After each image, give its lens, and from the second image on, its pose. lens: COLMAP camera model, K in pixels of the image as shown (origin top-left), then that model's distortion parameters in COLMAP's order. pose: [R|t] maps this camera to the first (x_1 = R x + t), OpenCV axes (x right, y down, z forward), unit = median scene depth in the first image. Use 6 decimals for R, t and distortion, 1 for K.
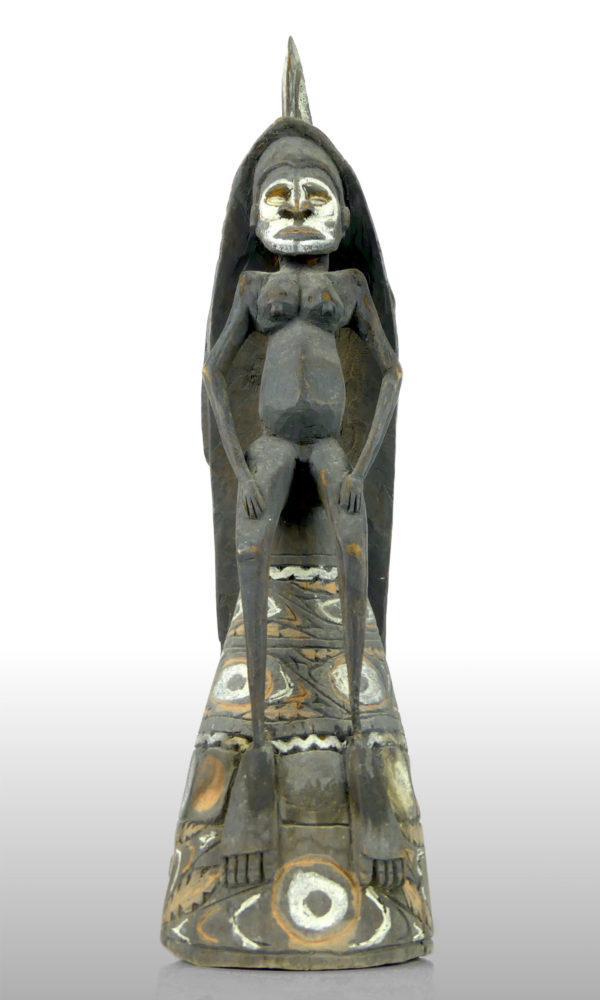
lens RADIAL K [[788.7, 0, 300.0], [0, 788.7, 500.0], [0, 0, 1]] dist [-0.019583, 0.004550]
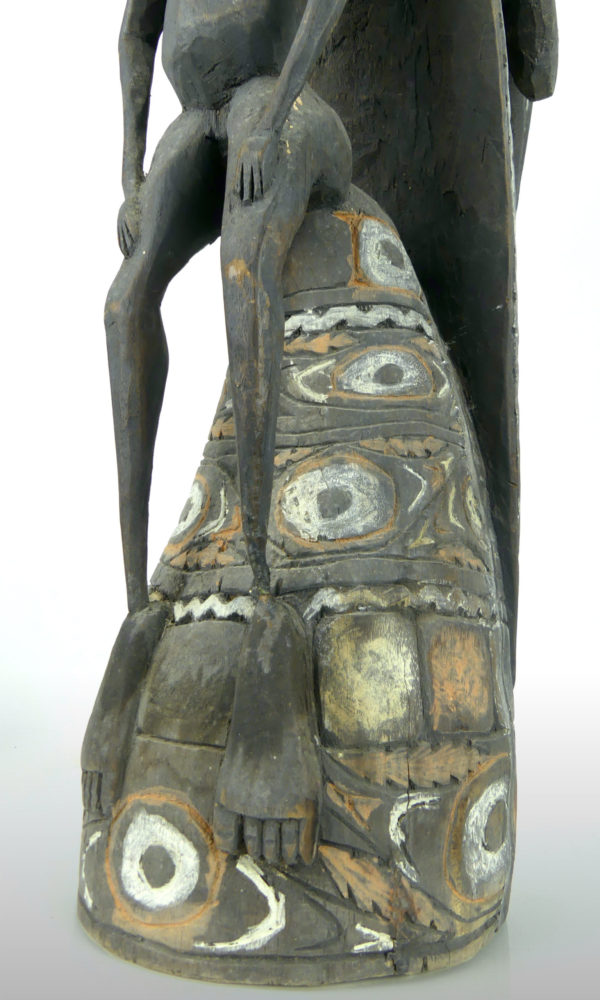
lens RADIAL K [[788.7, 0, 300.0], [0, 788.7, 500.0], [0, 0, 1]] dist [-0.019583, 0.004550]
pose [[0.774083, -0.055126, -0.630679, 0.446589], [0.214572, 0.960083, 0.179444, 0.130748], [0.595612, -0.274231, 0.755013, 0.589101]]
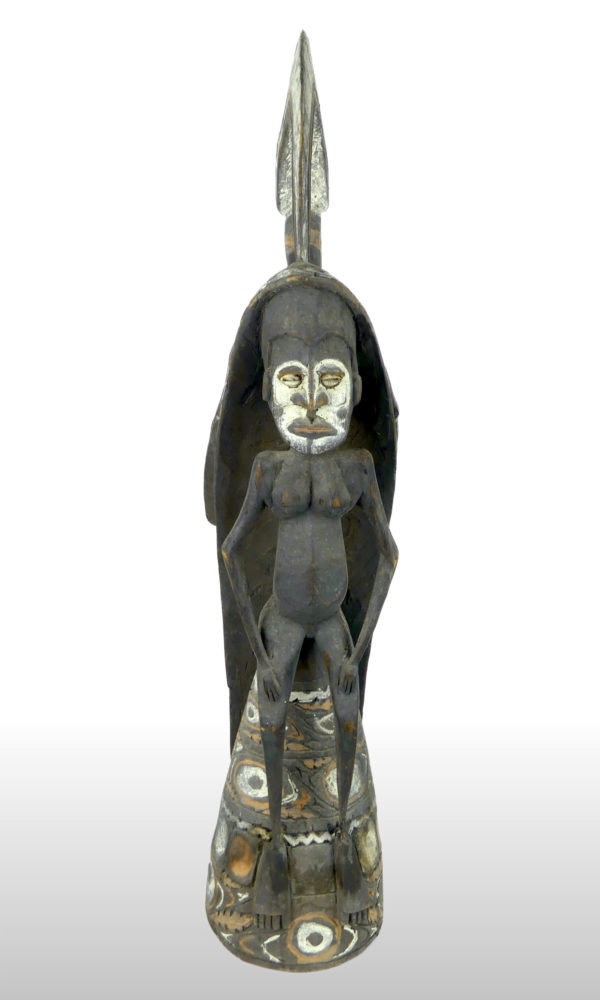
lens RADIAL K [[1141.9, 0, 254.2], [0, 1141.9, 525.4], [0, 0, 1]] dist [-0.009158, -0.012368]
pose [[0.999369, -0.002272, 0.035436, -0.162138], [-0.018910, 0.810615, 0.585274, -1.373037], [-0.030055, -0.585575, 0.810061, -0.367170]]
